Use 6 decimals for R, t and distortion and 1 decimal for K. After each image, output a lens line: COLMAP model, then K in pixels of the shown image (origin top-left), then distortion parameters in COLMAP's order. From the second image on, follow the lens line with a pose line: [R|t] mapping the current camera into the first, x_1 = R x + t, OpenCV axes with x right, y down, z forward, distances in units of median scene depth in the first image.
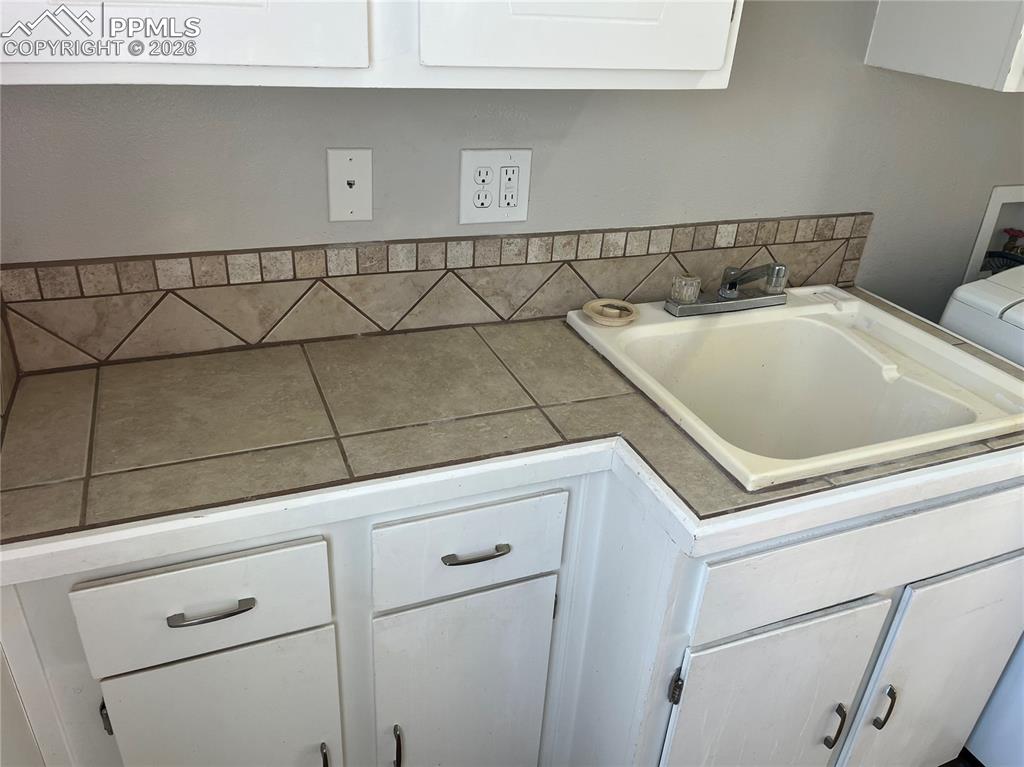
lens RADIAL K [[770.4, 0, 513.1], [0, 770.4, 381.9], [0, 0, 1]] dist [0.014822, -0.028309]
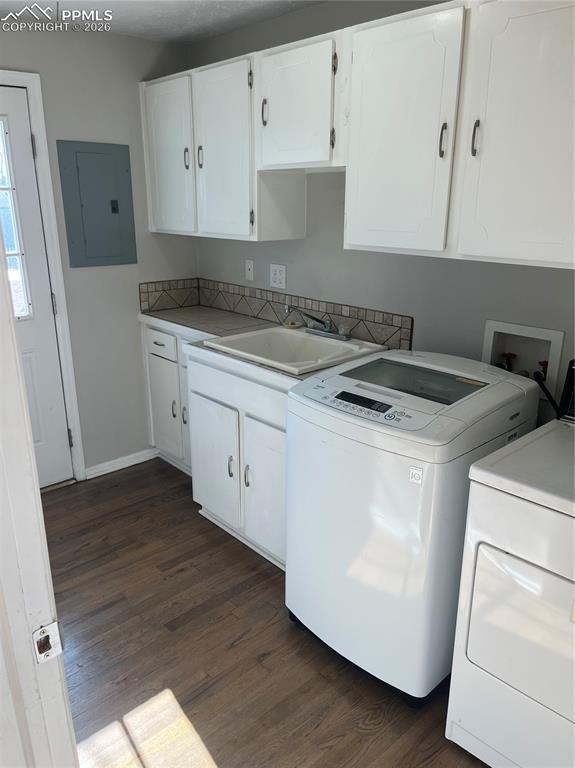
lens RADIAL K [[577.8, 0, 286.6], [0, 577.8, 386.7], [0, 0, 1]] dist [0.014822, -0.028309]
pose [[0.338104, 0.230334, -0.912487, 2.230057], [-0.437173, 0.897065, 0.064455, -0.017323], [0.833406, 0.377122, 0.403997, 0.251816]]
